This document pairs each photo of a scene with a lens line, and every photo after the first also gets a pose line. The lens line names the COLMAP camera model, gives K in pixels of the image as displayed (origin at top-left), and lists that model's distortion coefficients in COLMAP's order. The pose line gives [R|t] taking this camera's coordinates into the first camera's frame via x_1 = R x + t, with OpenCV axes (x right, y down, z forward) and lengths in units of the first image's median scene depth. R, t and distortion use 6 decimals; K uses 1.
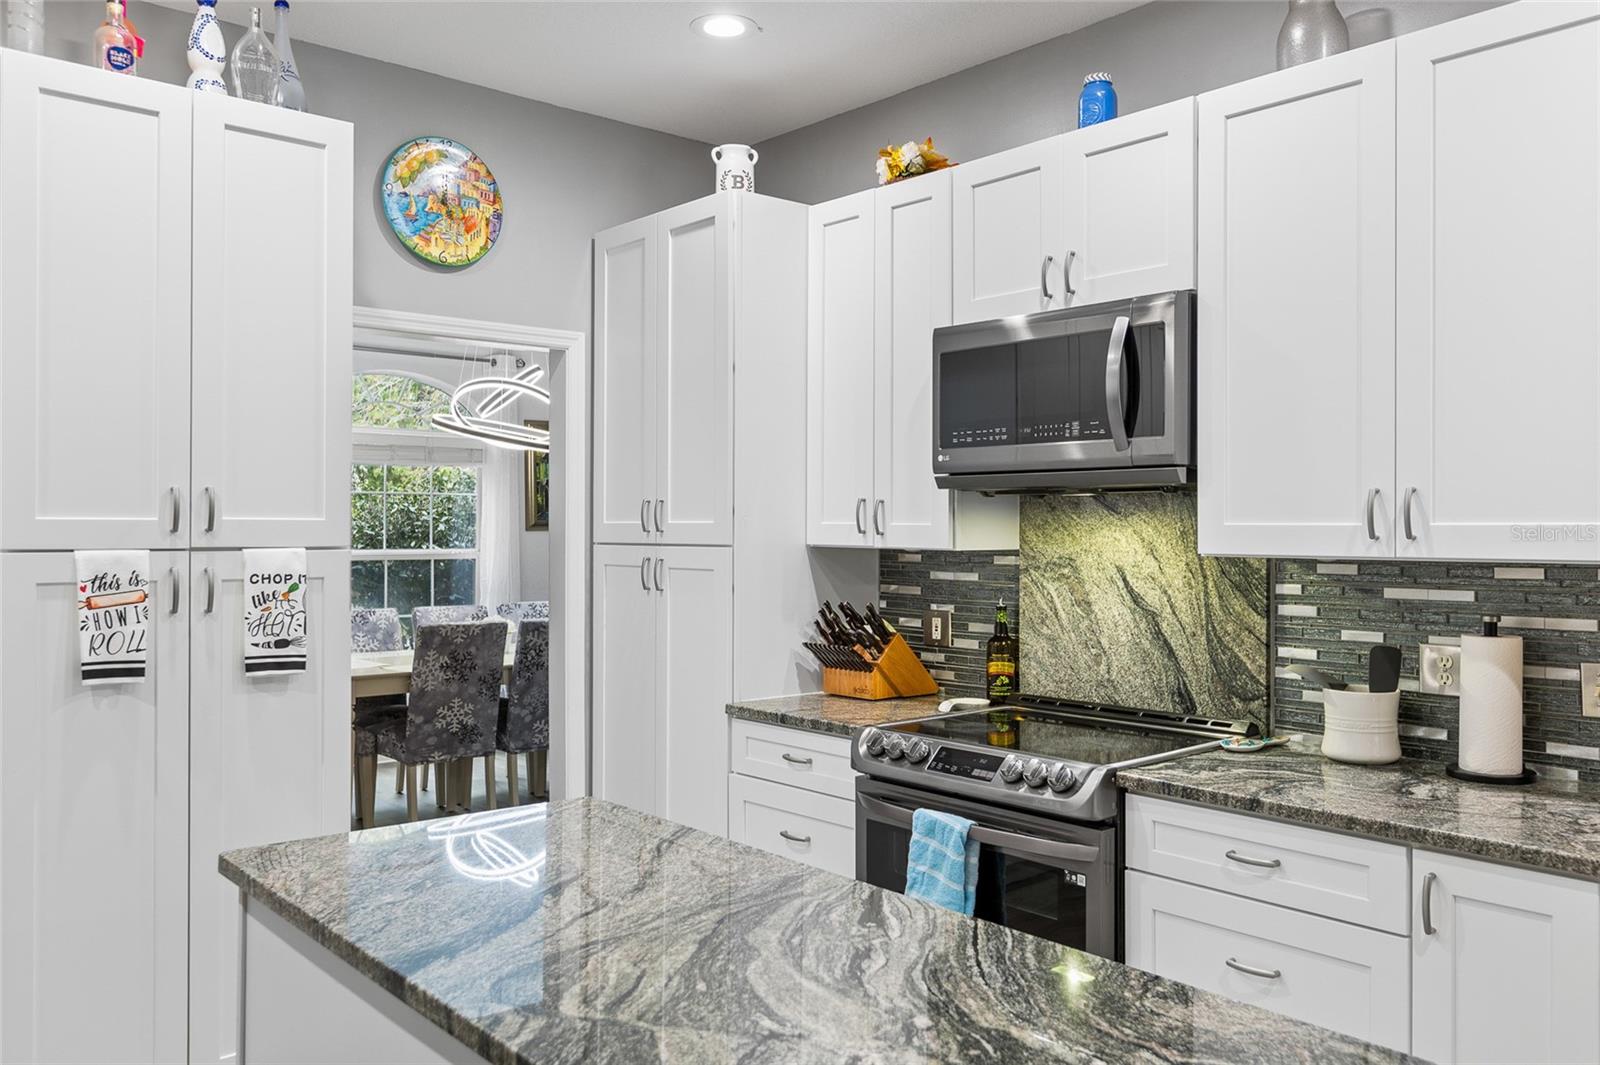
lens RADIAL K [[1273.4, 0, 794.0], [0, 1273.4, 526.4], [0, 0, 1]] dist [0.006635, -0.009017]
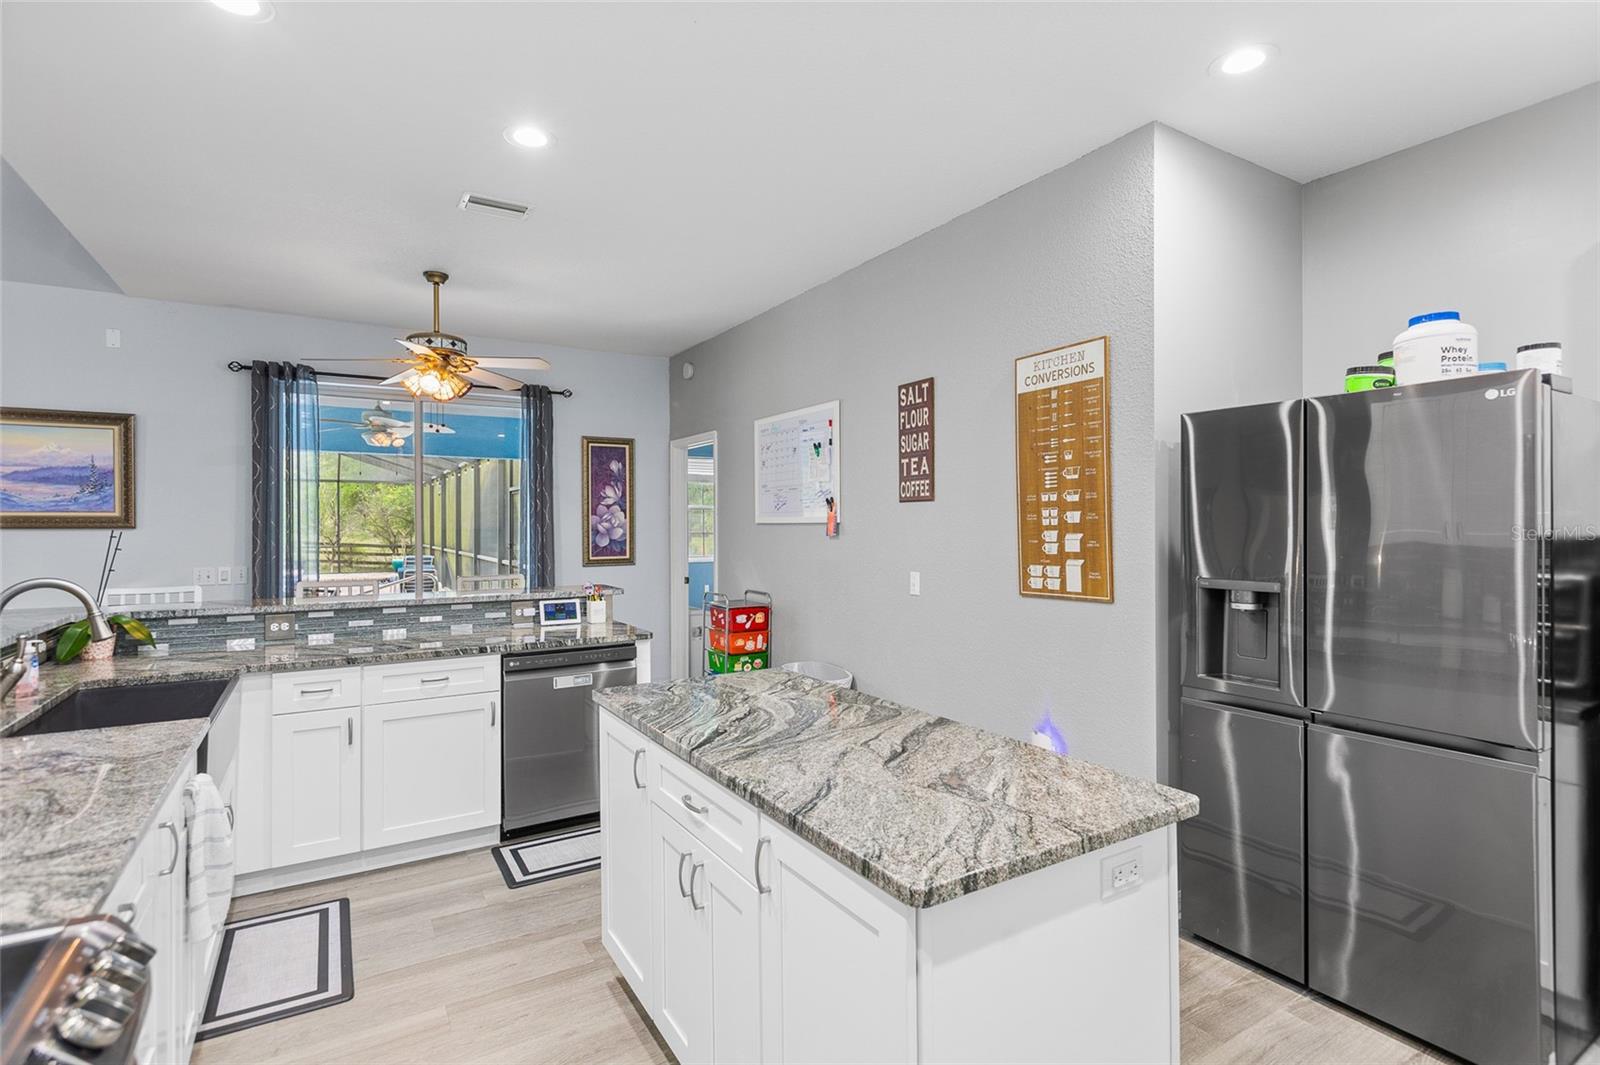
lens RADIAL K [[770.3, 0, 802.3], [0, 770.3, 519.4], [0, 0, 1]] dist [-0.000153, 0.001460]
pose [[-0.988154, 0.002219, 0.153452, -0.129766], [0.001098, 0.999972, -0.007388, 0.002409], [-0.153464, -0.007132, -0.988128, 1.158782]]
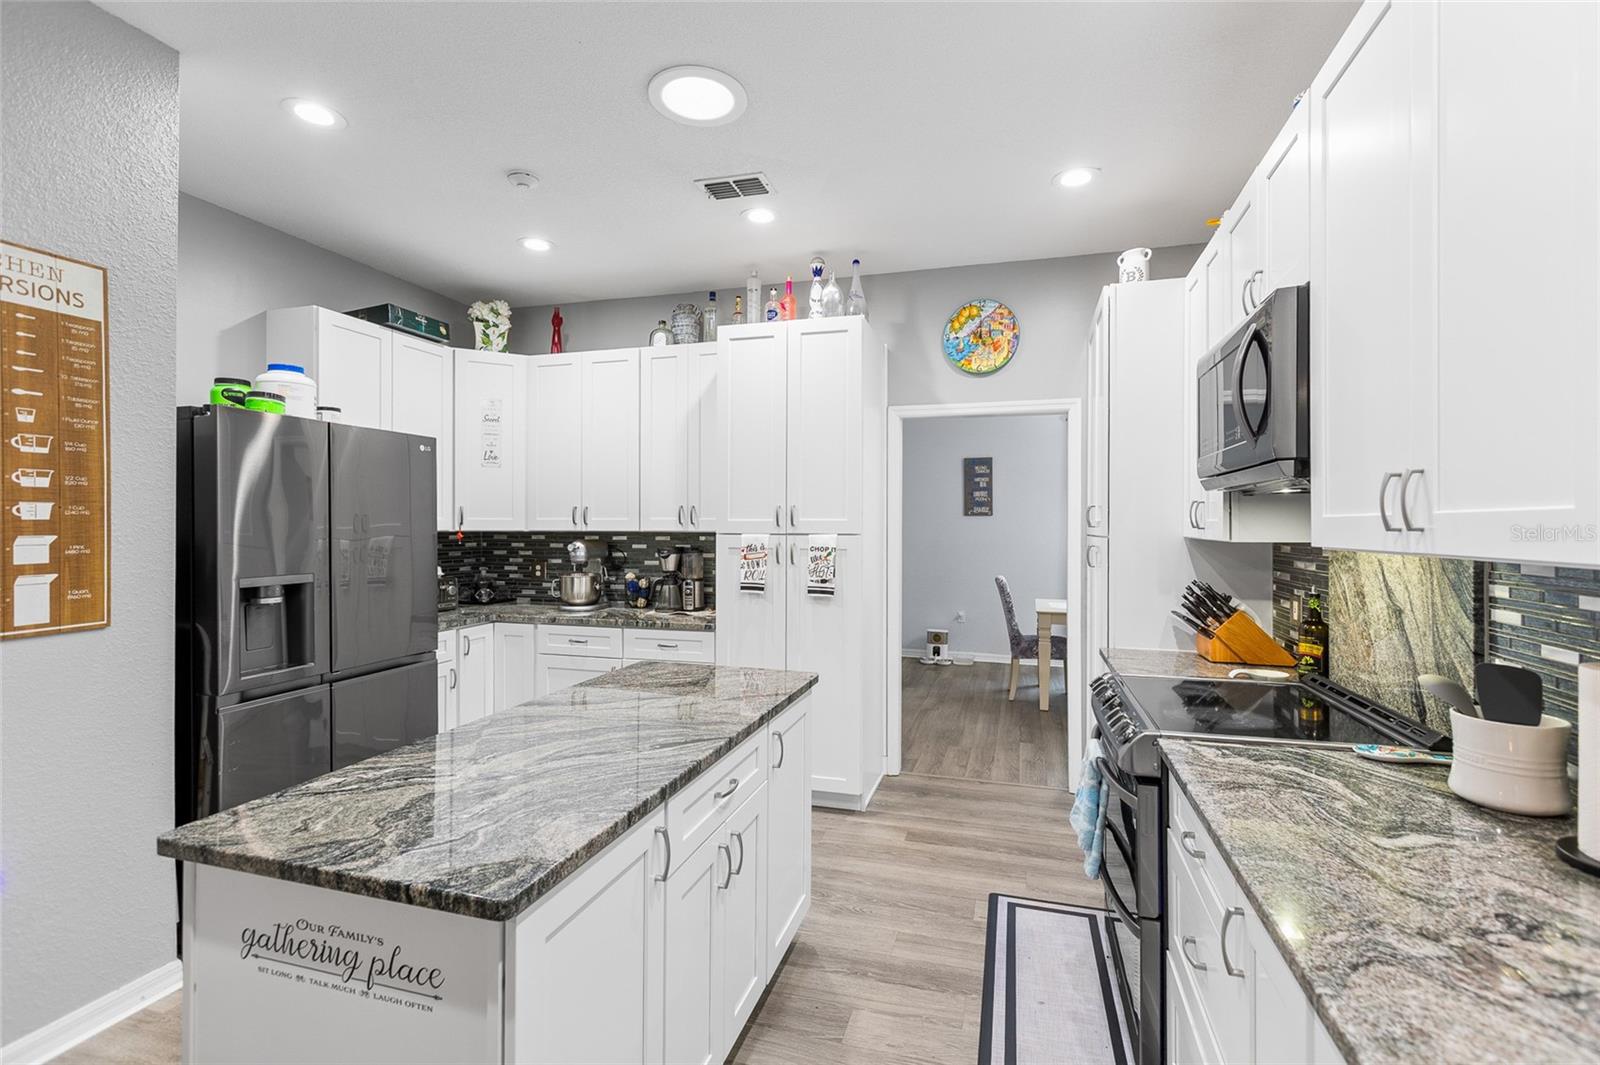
lens RADIAL K [[726.2, 0, 802.8], [0, 726.2, 525.4], [0, 0, 1]] dist [0.002684, 0.000253]
pose [[0.541804, -0.002365, -0.840502, 0.549867], [-0.000421, 0.999995, -0.003085, 0.006475], [0.840505, 0.002025, 0.541800, 0.342046]]
